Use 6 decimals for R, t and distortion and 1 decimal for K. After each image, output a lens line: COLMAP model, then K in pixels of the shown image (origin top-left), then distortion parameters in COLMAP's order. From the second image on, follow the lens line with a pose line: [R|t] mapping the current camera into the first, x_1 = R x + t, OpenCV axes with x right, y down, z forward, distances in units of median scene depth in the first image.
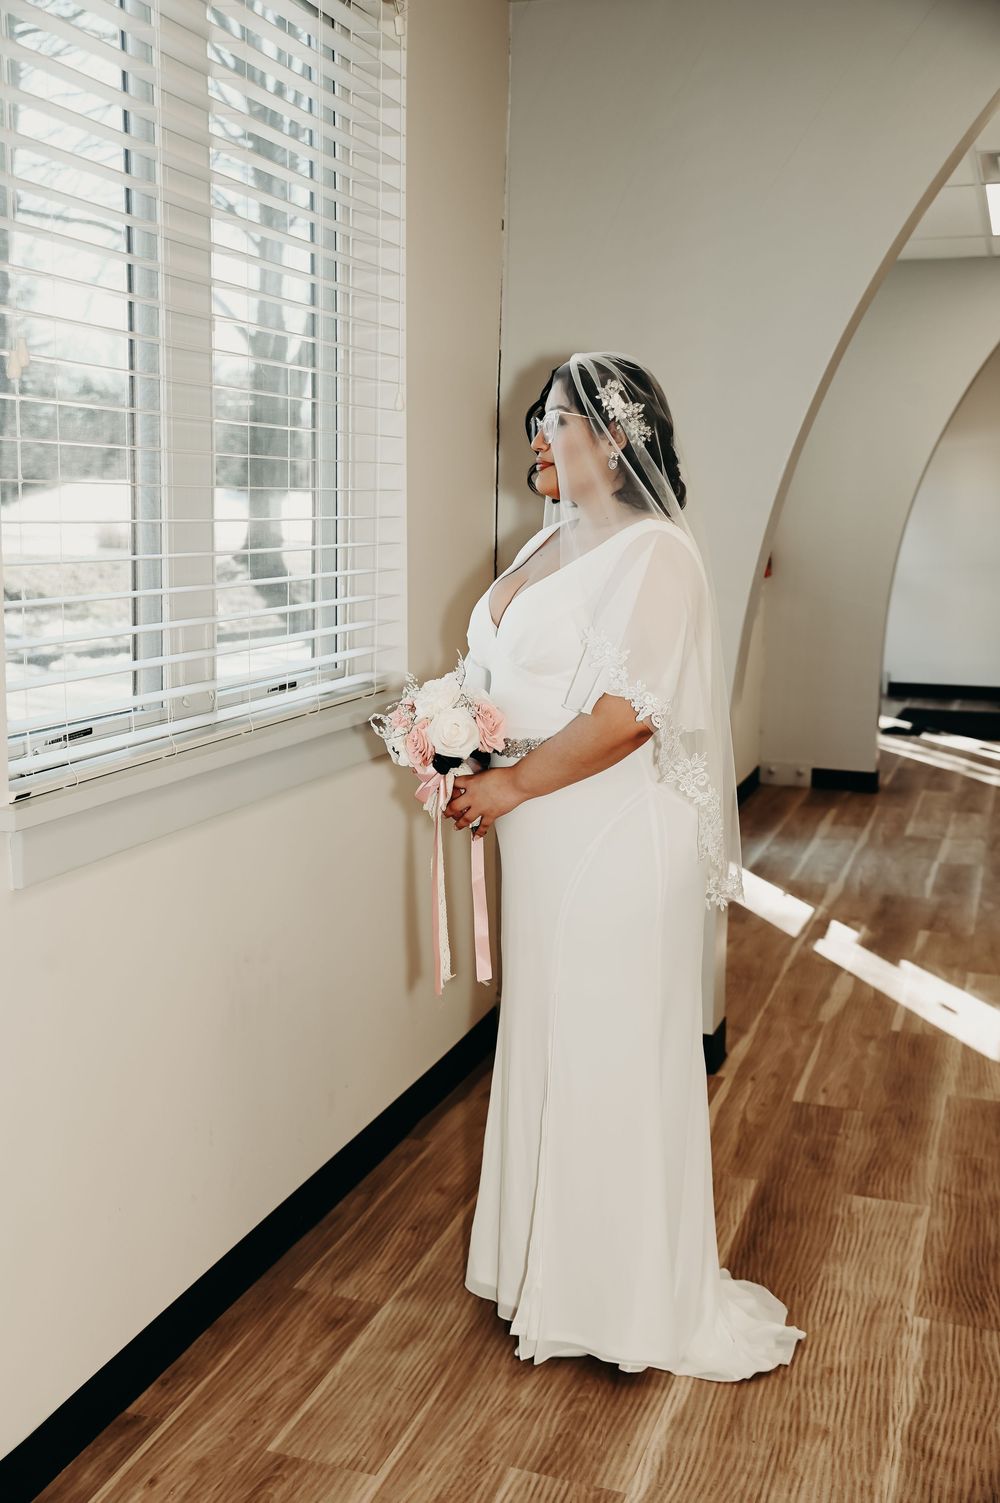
lens RADIAL K [[1647.0, 0, 501.5], [0, 1647.0, 748.6], [0, 0, 1]] dist [-0.002963, 0.070351]
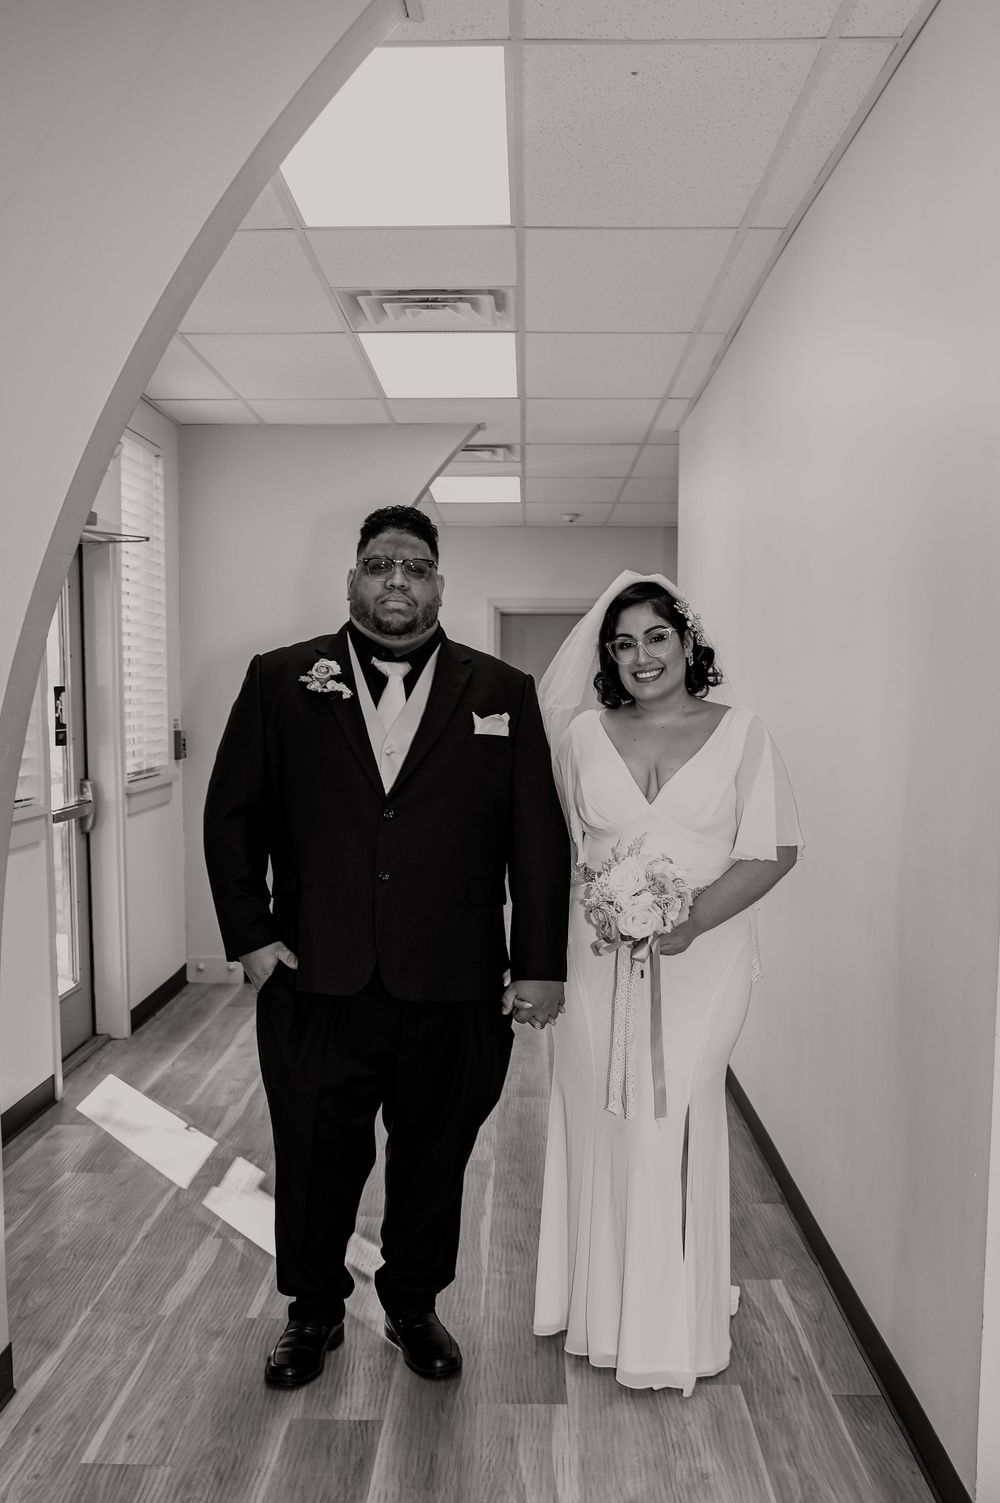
lens RADIAL K [[1553.3, 0, 499.6], [0, 1553.3, 845.2], [0, 0, 1]] dist [-0.016603, 0.043977]
pose [[0.956619, -0.040124, 0.288565, 0.188167], [0.053083, 0.997896, -0.037221, -0.034380], [-0.286464, 0.050925, 0.956737, 0.287227]]
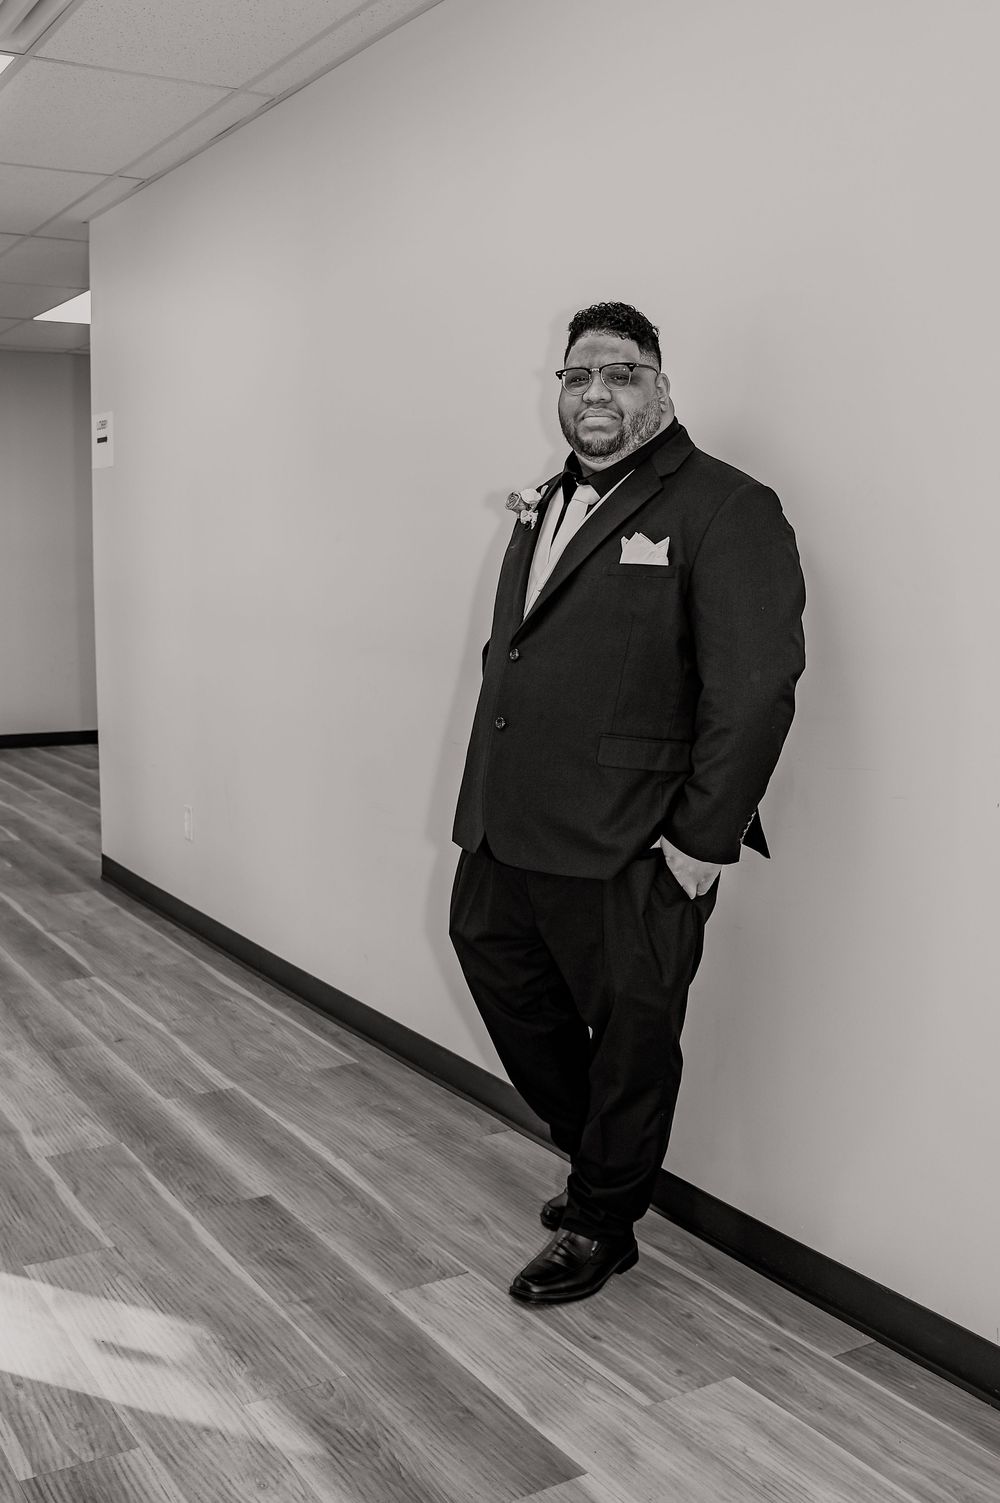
lens RADIAL K [[1564.2, 0, 577.7], [0, 1564.2, 723.9], [0, 0, 1]] dist [-0.124429, 0.134413]
pose [[0.630555, -0.093999, 0.770431, 0.000896], [0.113794, 0.993109, 0.028033, -0.078306], [-0.767757, 0.069994, 0.636907, 0.703798]]
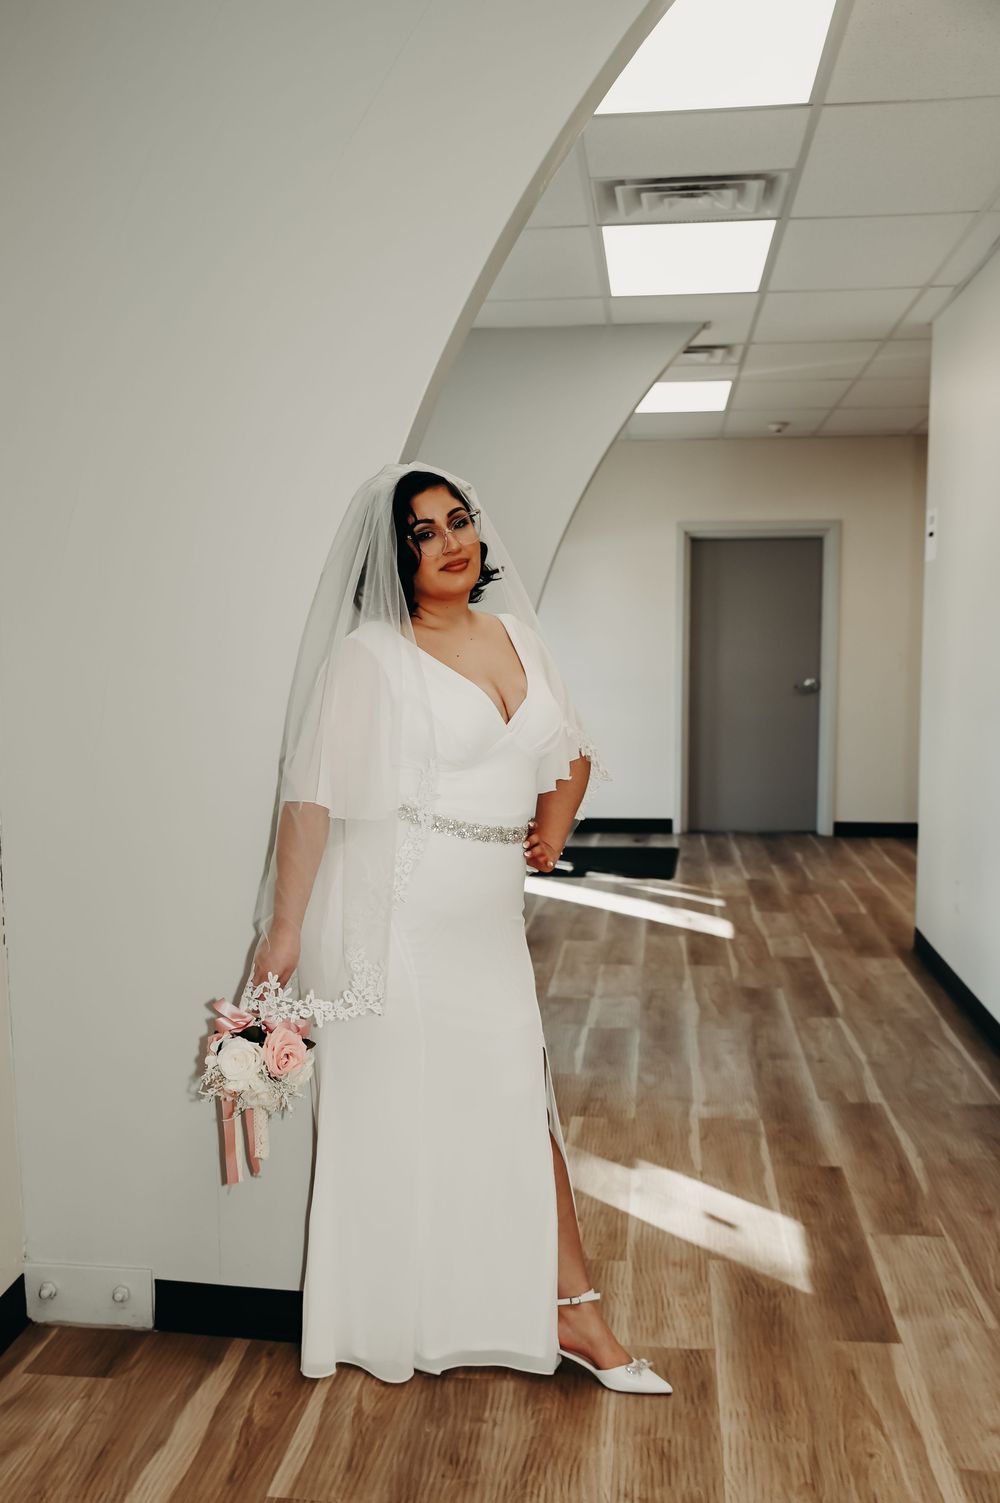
lens RADIAL K [[1800.7, 0, 446.9], [0, 1800.7, 859.1], [0, 0, 1]] dist [0.003575, 0.080756]
pose [[0.981341, -0.040361, 0.187992, 0.047245], [0.044547, 0.998843, -0.018093, -0.007292], [-0.187044, 0.026130, 0.982004, 0.203918]]
